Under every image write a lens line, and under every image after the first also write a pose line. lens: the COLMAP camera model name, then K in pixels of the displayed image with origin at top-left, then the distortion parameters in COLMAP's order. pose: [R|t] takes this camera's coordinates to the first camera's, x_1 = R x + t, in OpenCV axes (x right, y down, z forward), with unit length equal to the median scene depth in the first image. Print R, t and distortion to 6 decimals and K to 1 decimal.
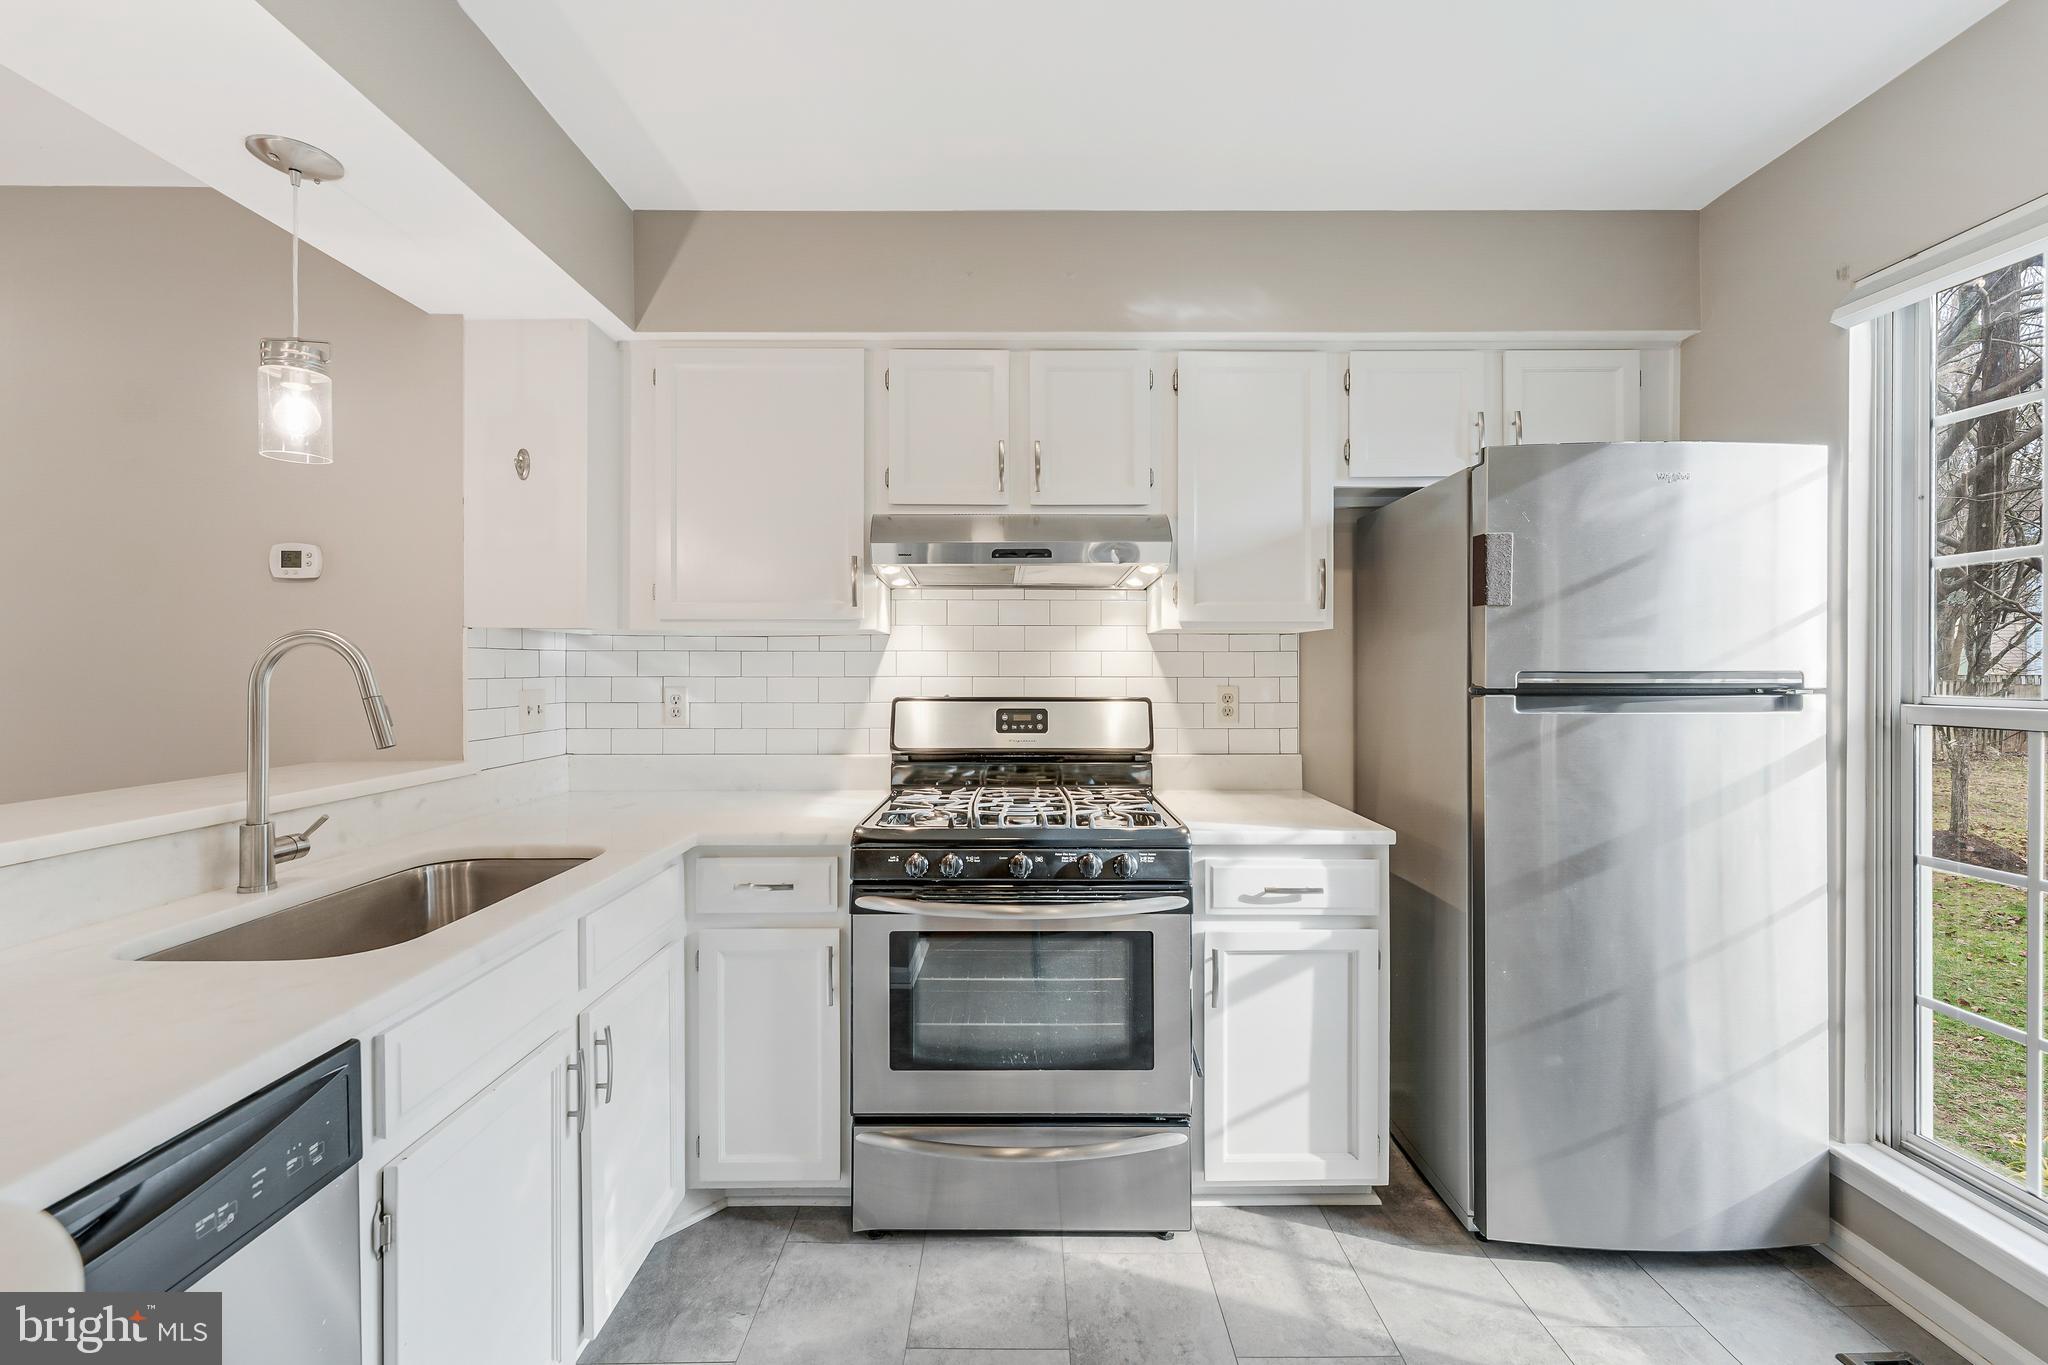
lens RADIAL K [[839.7, 0, 1021.2], [0, 839.7, 669.7], [0, 0, 1]] dist [-0.000203, -0.000184]
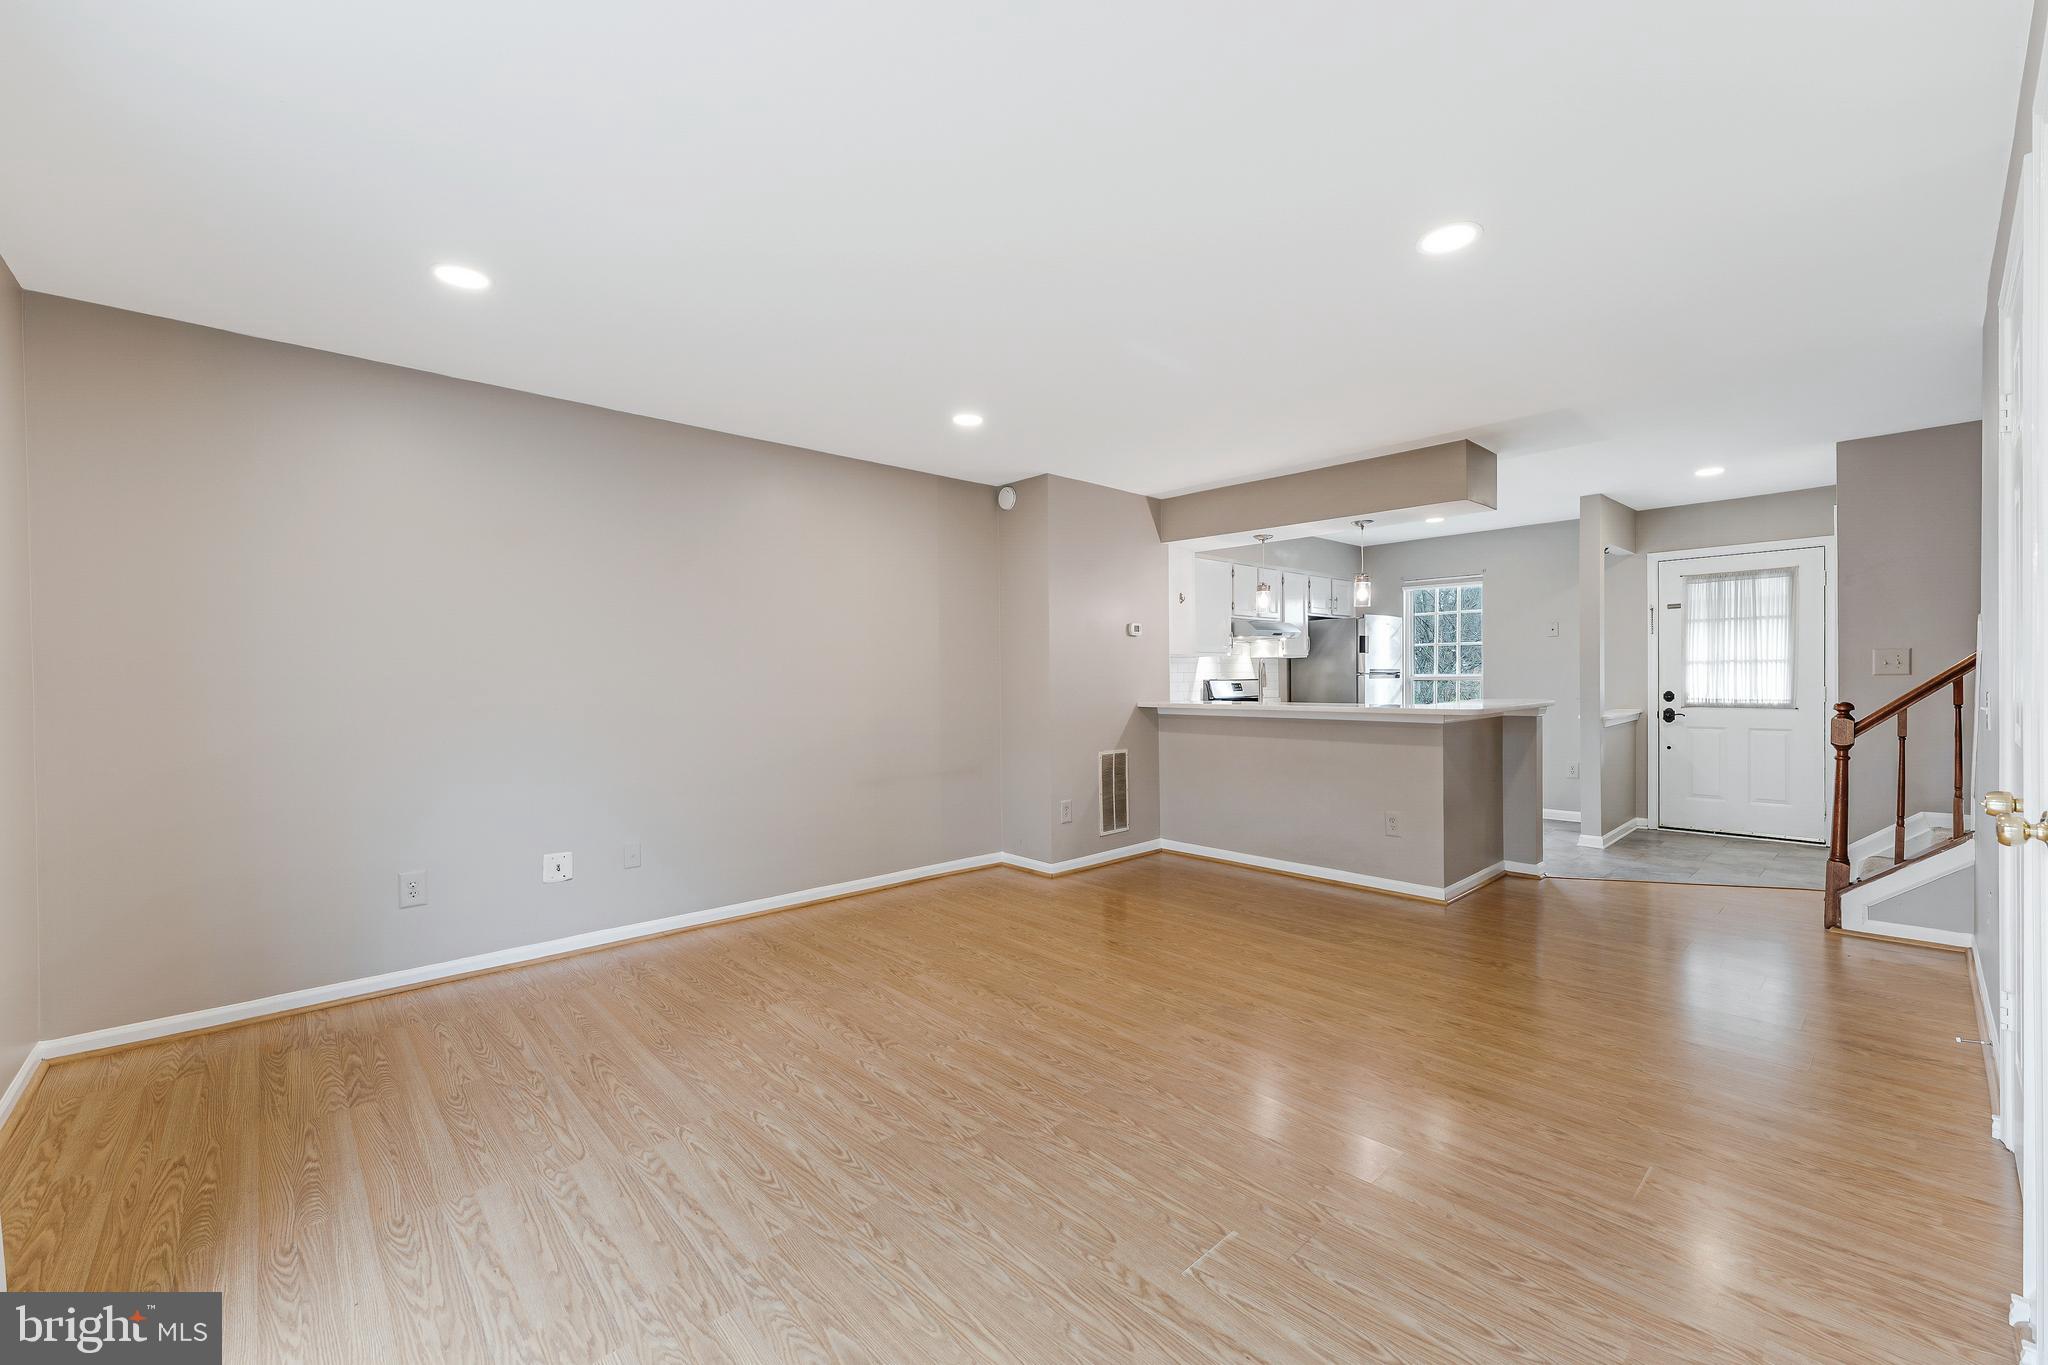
lens RADIAL K [[829.9, 0, 1029.4], [0, 829.9, 690.6], [0, 0, 1]] dist [0.003142, -0.000086]
pose [[0.735450, -0.016534, 0.677377, -3.195926], [0.009559, 0.999856, 0.014027, 0.032401], [-0.677511, -0.003841, 0.735503, -0.821871]]
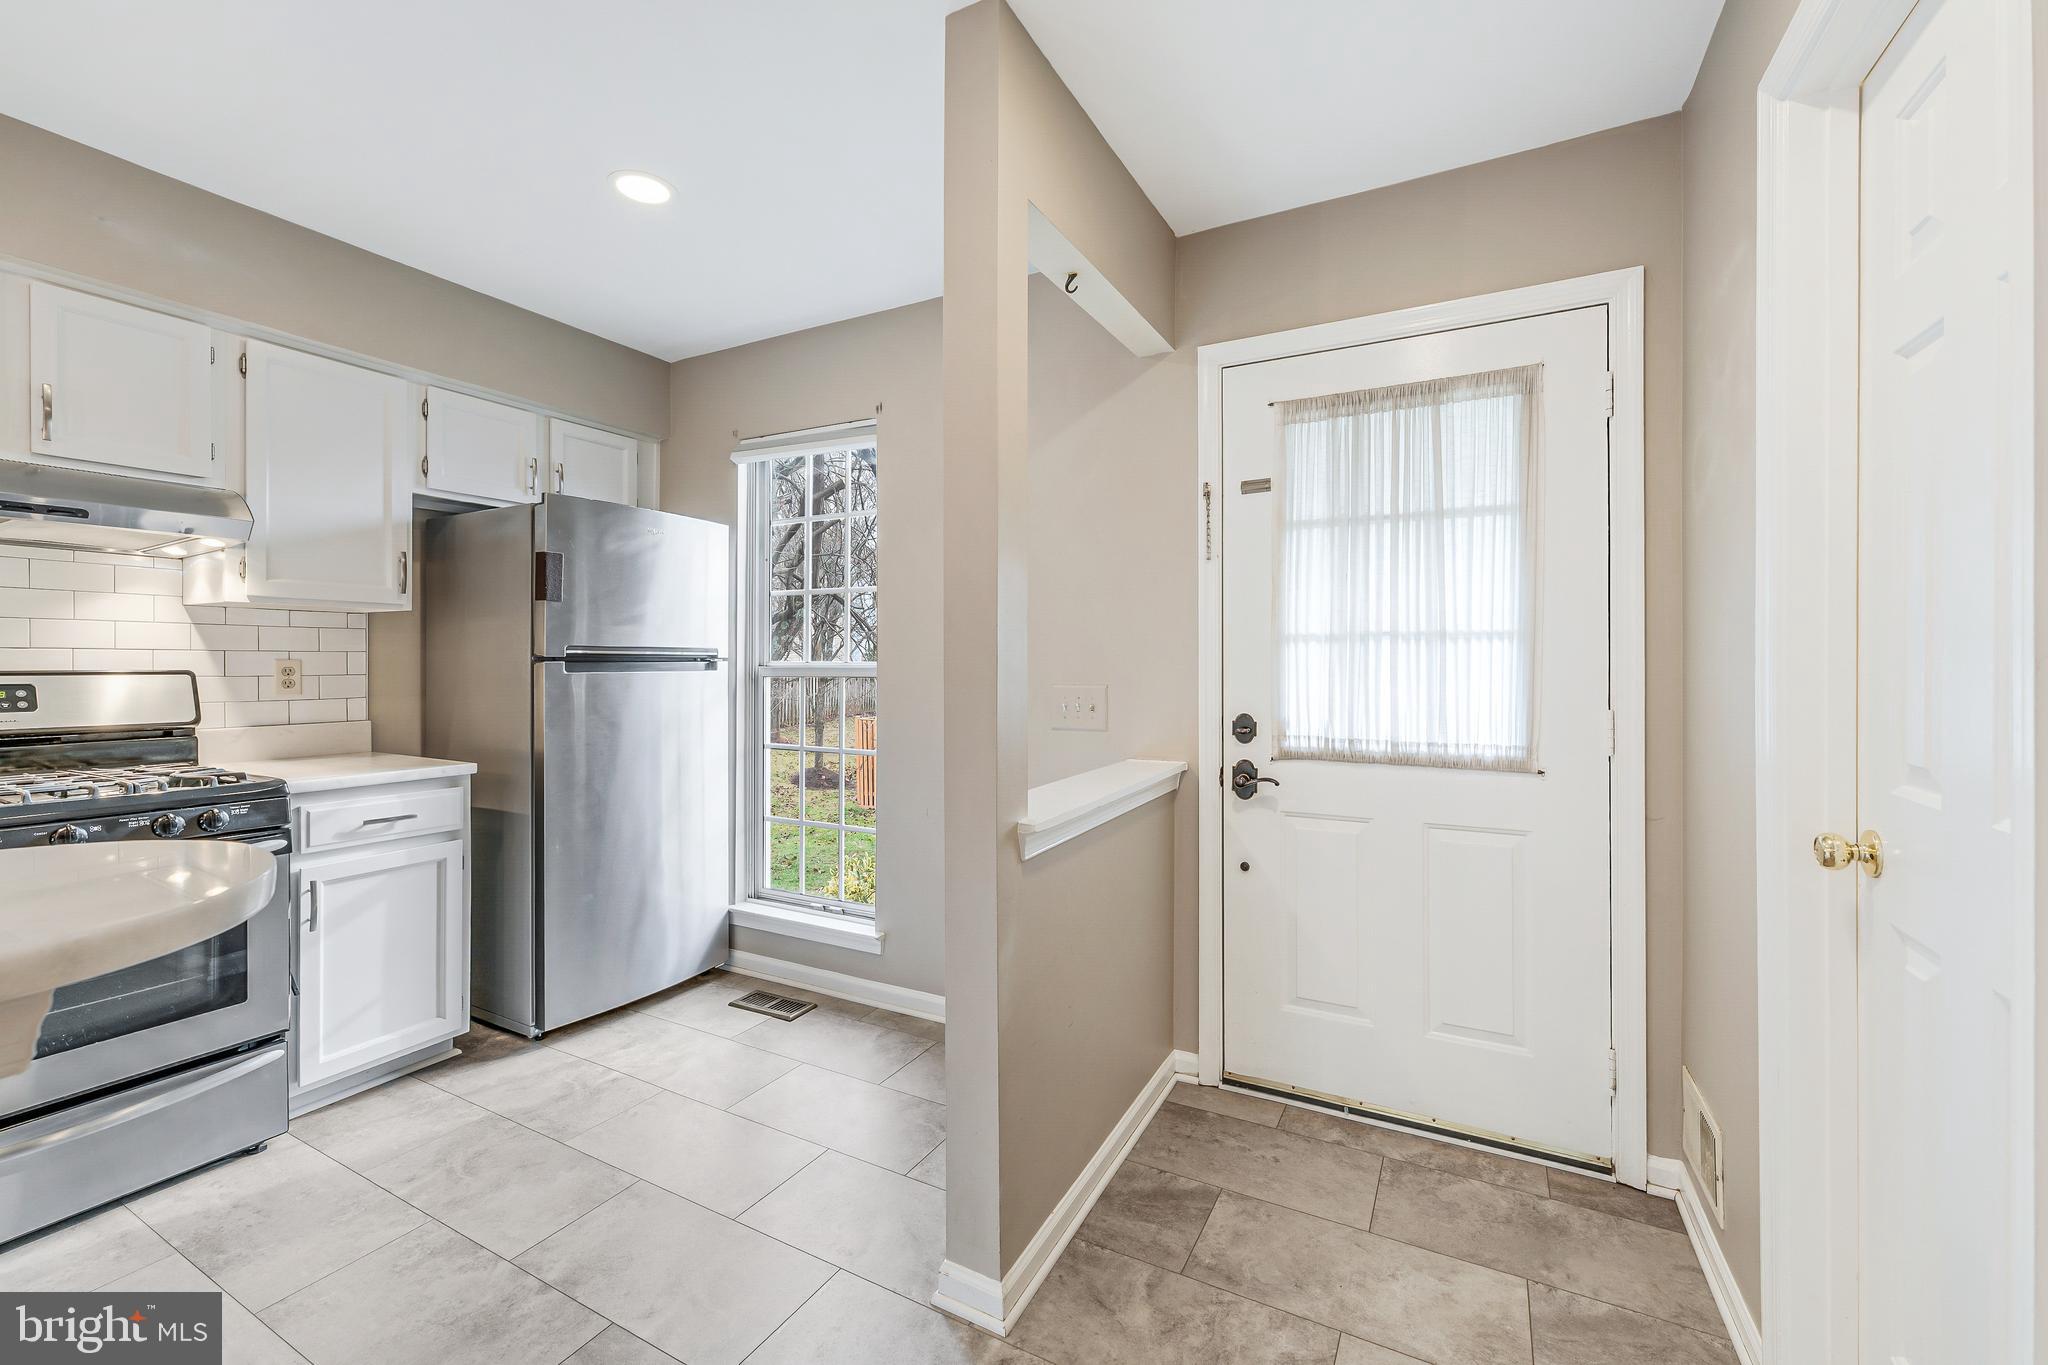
lens RADIAL K [[836.3, 0, 1030.8], [0, 836.3, 661.2], [0, 0, 1]] dist [0.000044, -0.000094]
pose [[0.469714, 0.002363, 0.882815, -0.320792], [-0.001849, 0.999997, -0.001693, 0.028949], [-0.882817, -0.000837, 0.469717, -0.413665]]
